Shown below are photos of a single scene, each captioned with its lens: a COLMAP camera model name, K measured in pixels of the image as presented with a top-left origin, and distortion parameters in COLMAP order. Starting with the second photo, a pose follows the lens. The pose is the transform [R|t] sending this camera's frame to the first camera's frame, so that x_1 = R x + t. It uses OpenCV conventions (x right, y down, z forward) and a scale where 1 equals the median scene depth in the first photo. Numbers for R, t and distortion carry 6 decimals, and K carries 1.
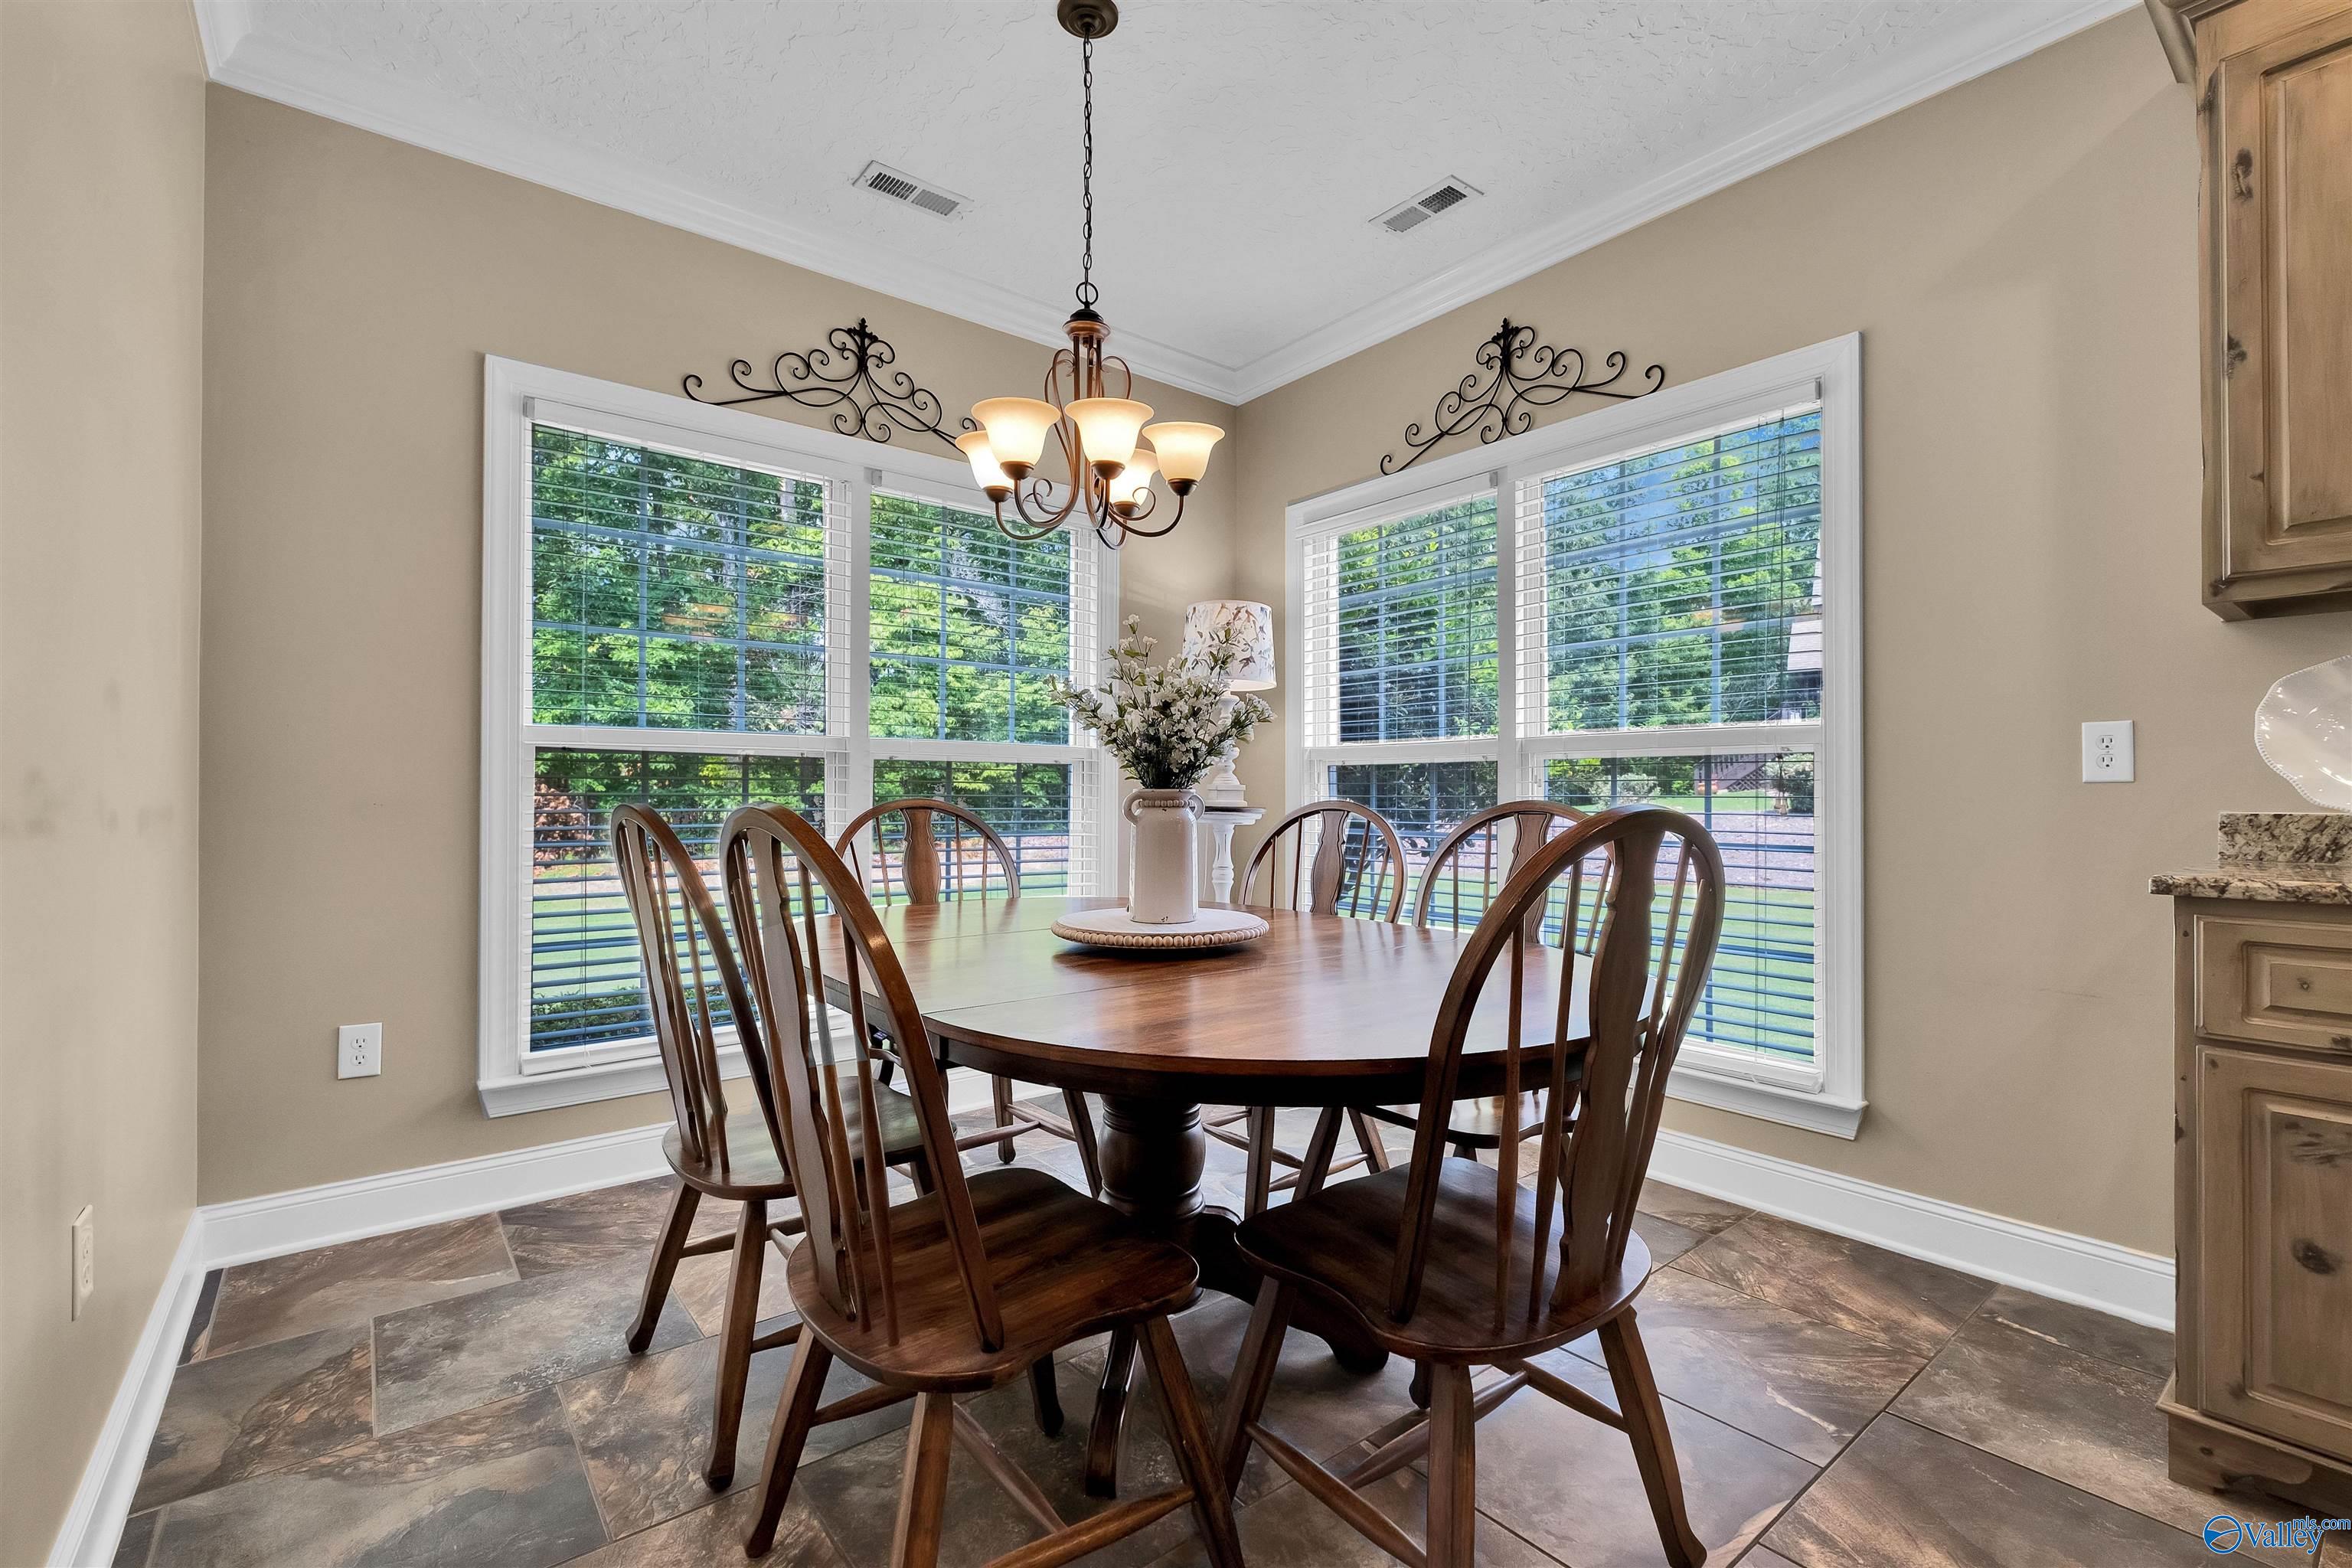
lens RADIAL K [[1033.0, 0, 1191.4], [0, 1033.0, 791.5], [0, 0, 1]] dist [-0.001591, -0.001295]
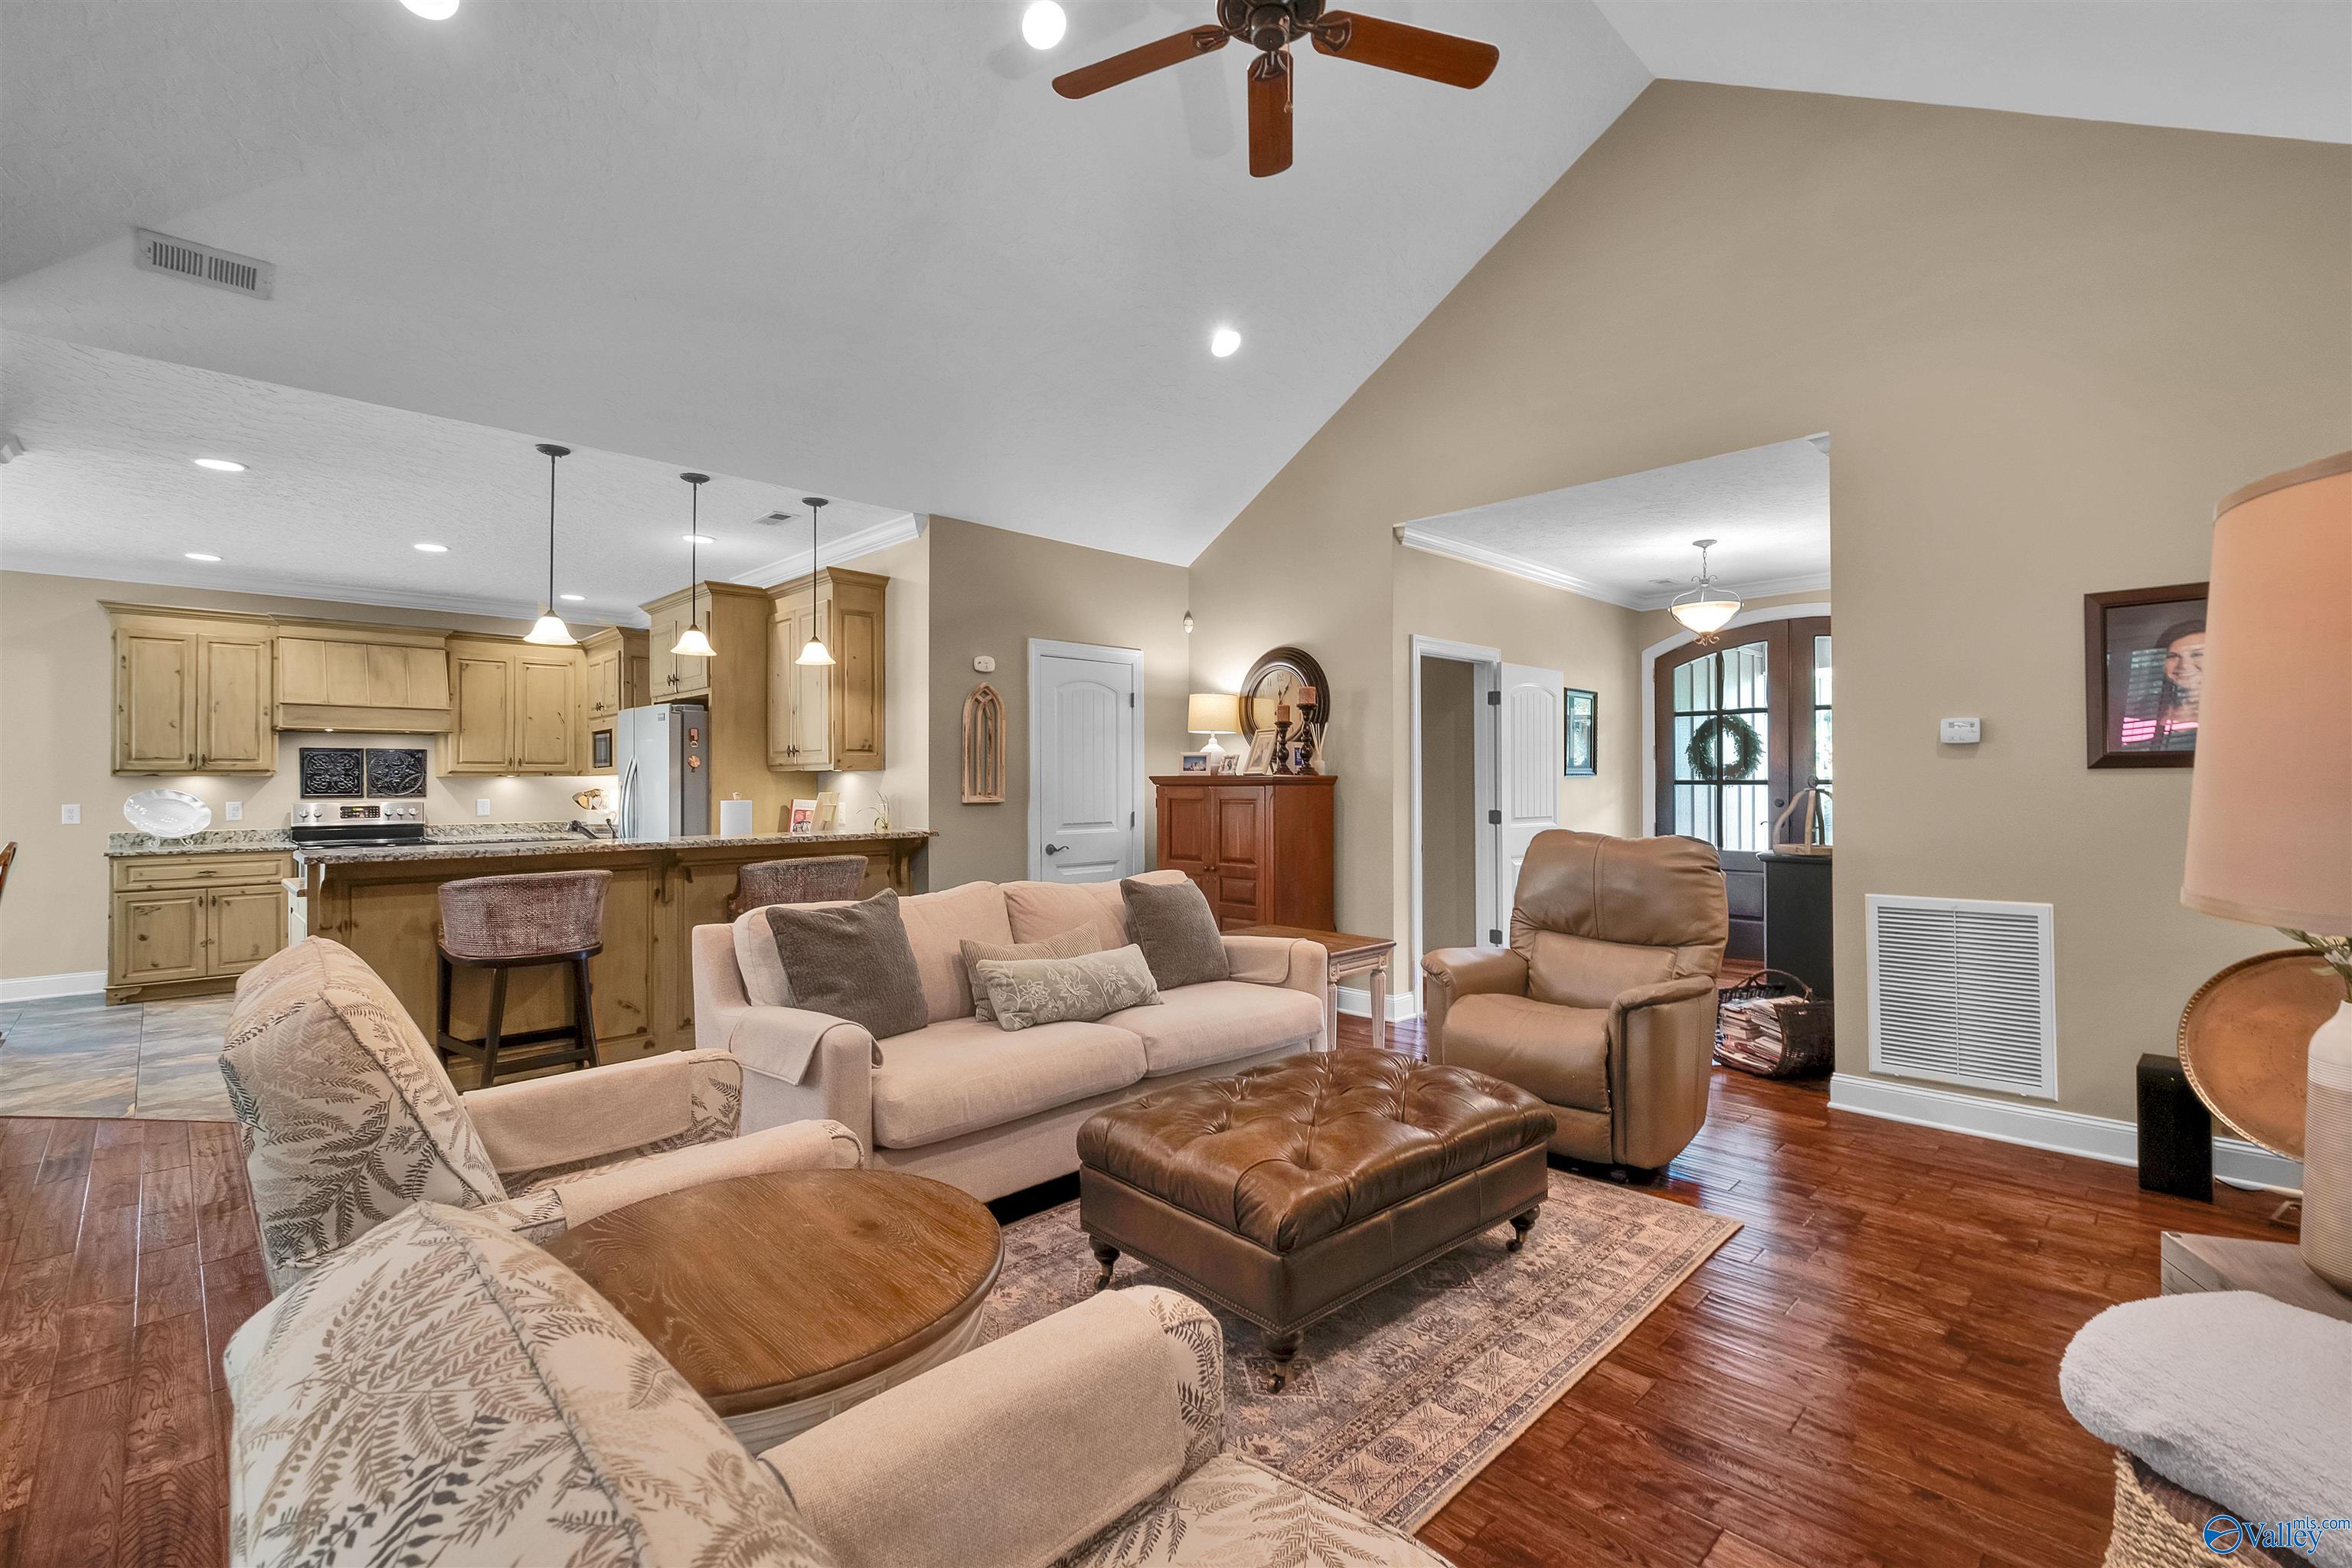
lens RADIAL K [[1038.6, 0, 1175.6], [0, 1038.6, 771.0], [0, 0, 1]] dist [-0.001150, -0.000173]
pose [[-0.094206, 0.009641, 0.995506, -3.344965], [-0.001077, 0.999952, -0.009786, -0.188921], [-0.995552, -0.001994, -0.094191, -2.657324]]
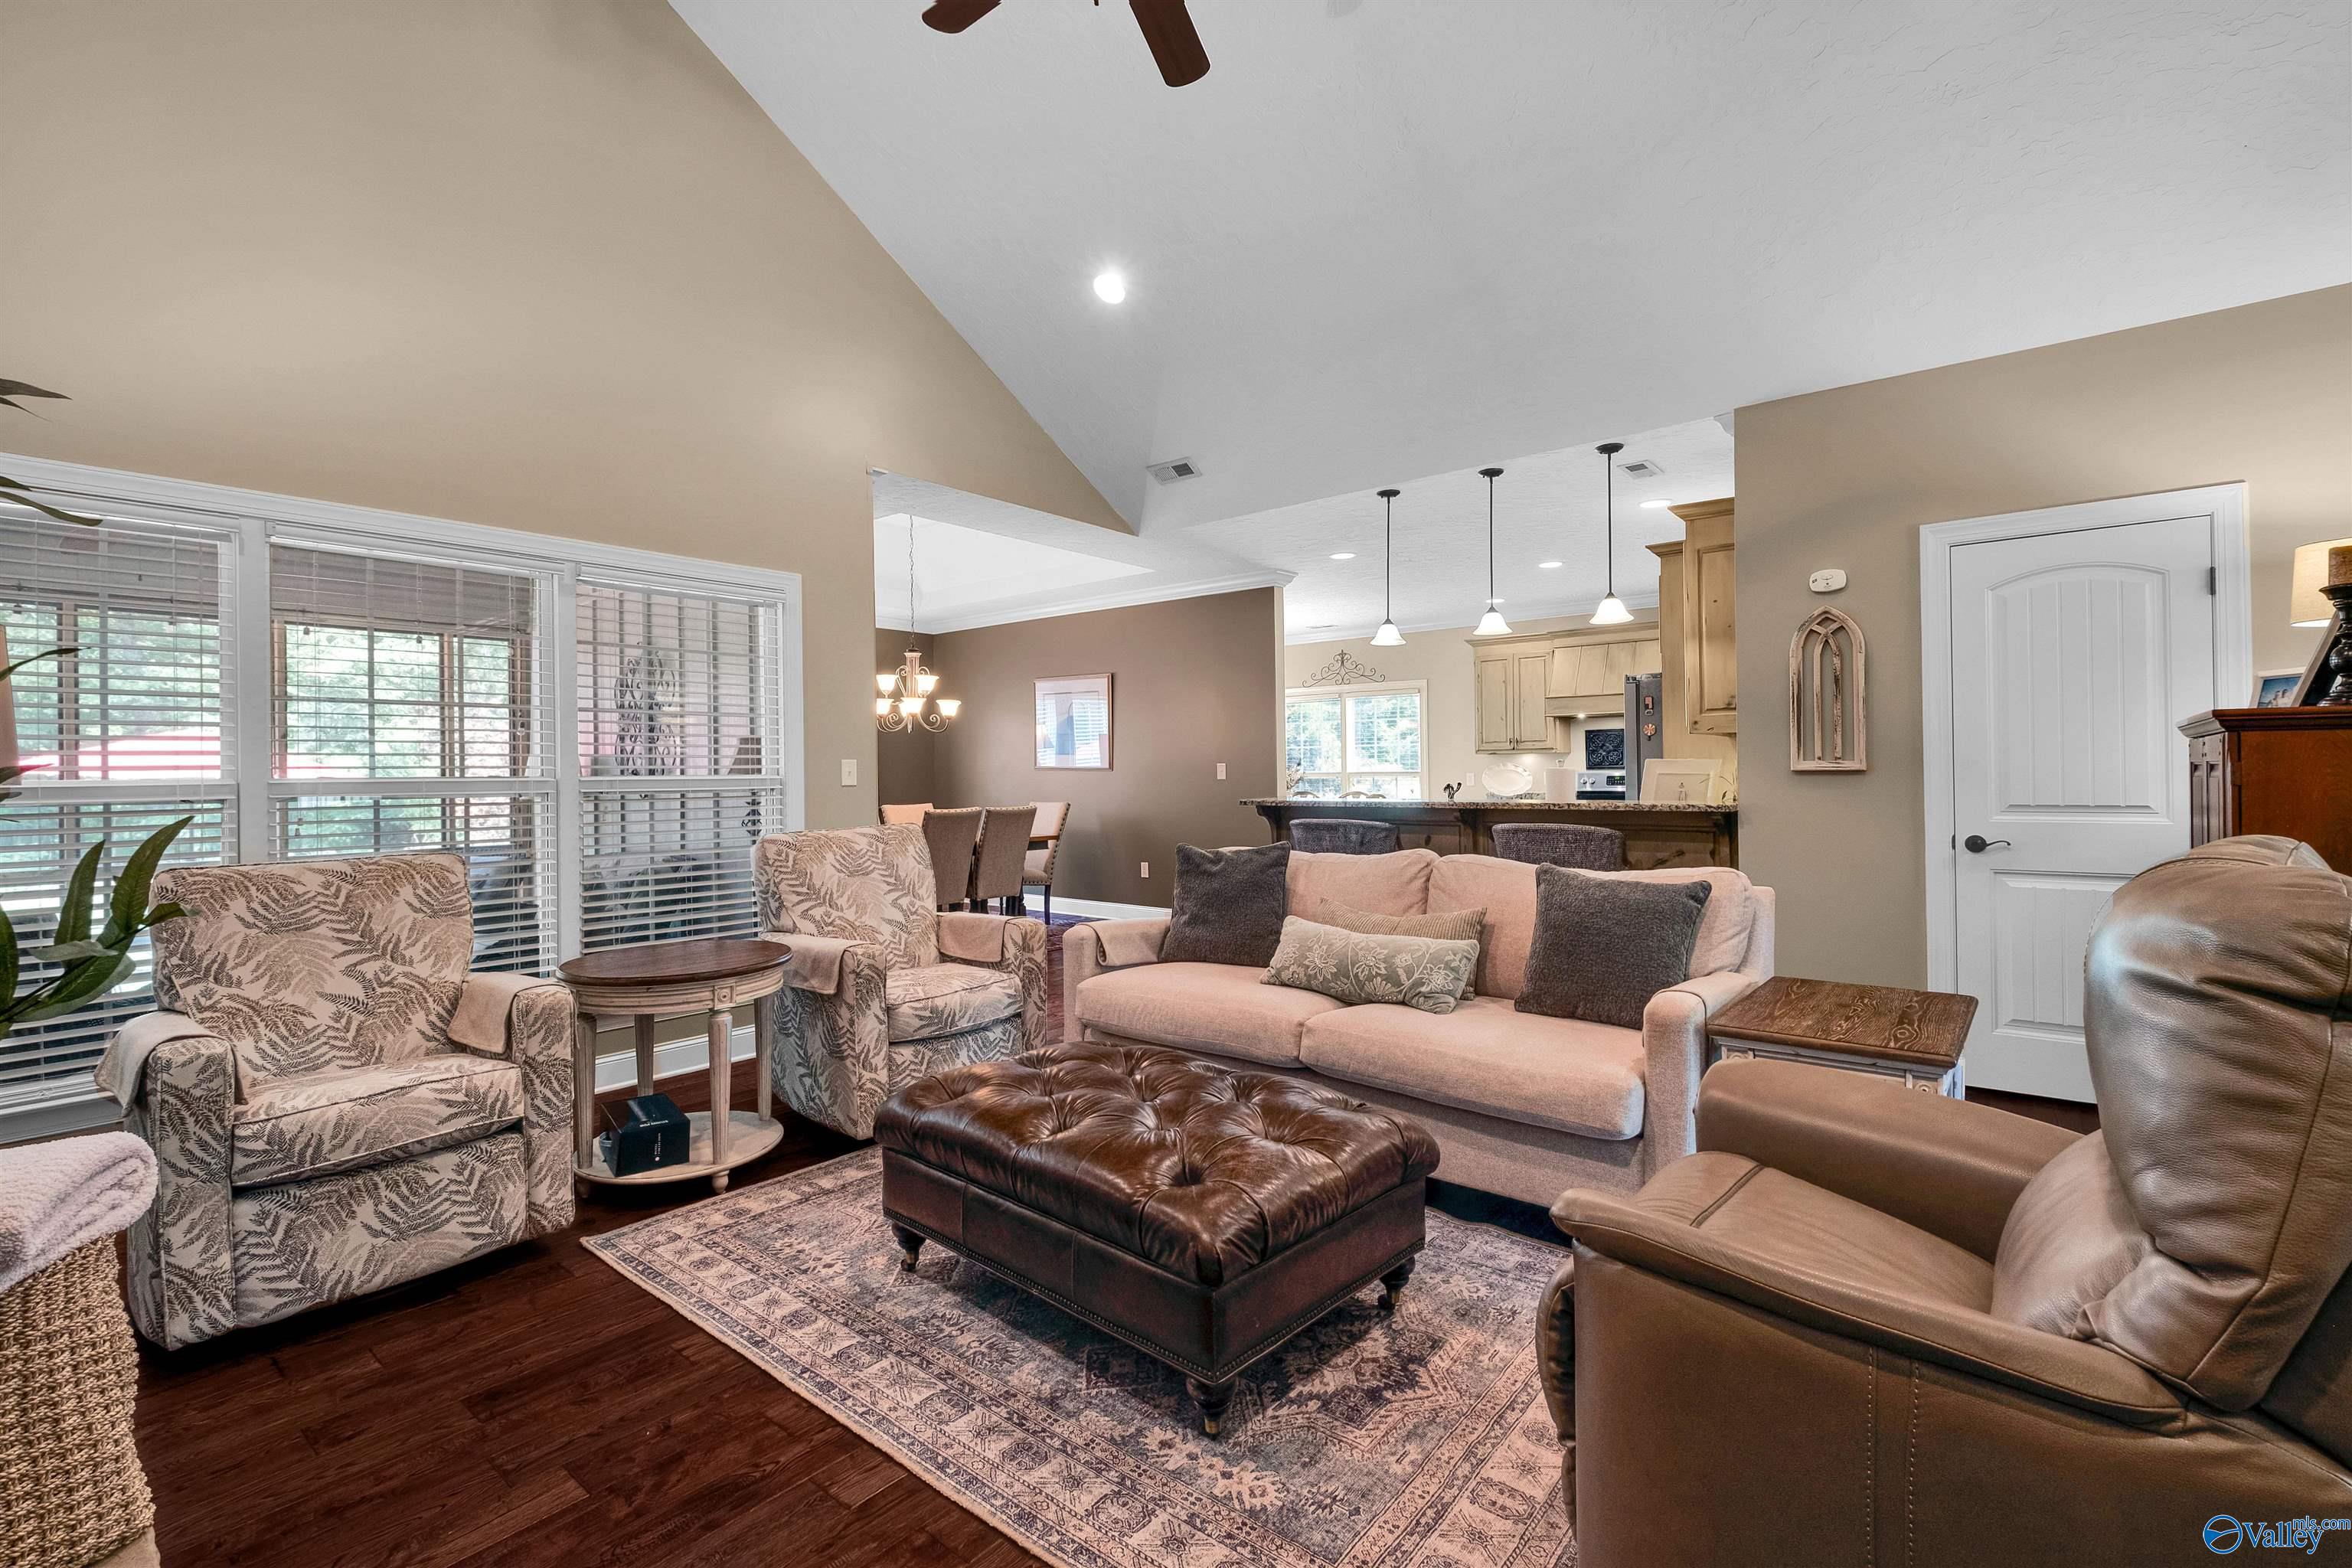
lens RADIAL K [[1038.6, 0, 1175.6], [0, 1038.6, 771.0], [0, 0, 1]] dist [-0.001150, -0.000173]
pose [[0.980823, -0.010520, 0.194618, -1.839388], [0.010368, 0.999945, 0.001802, -0.134008], [-0.194627, 0.000250, 0.980877, -4.591659]]
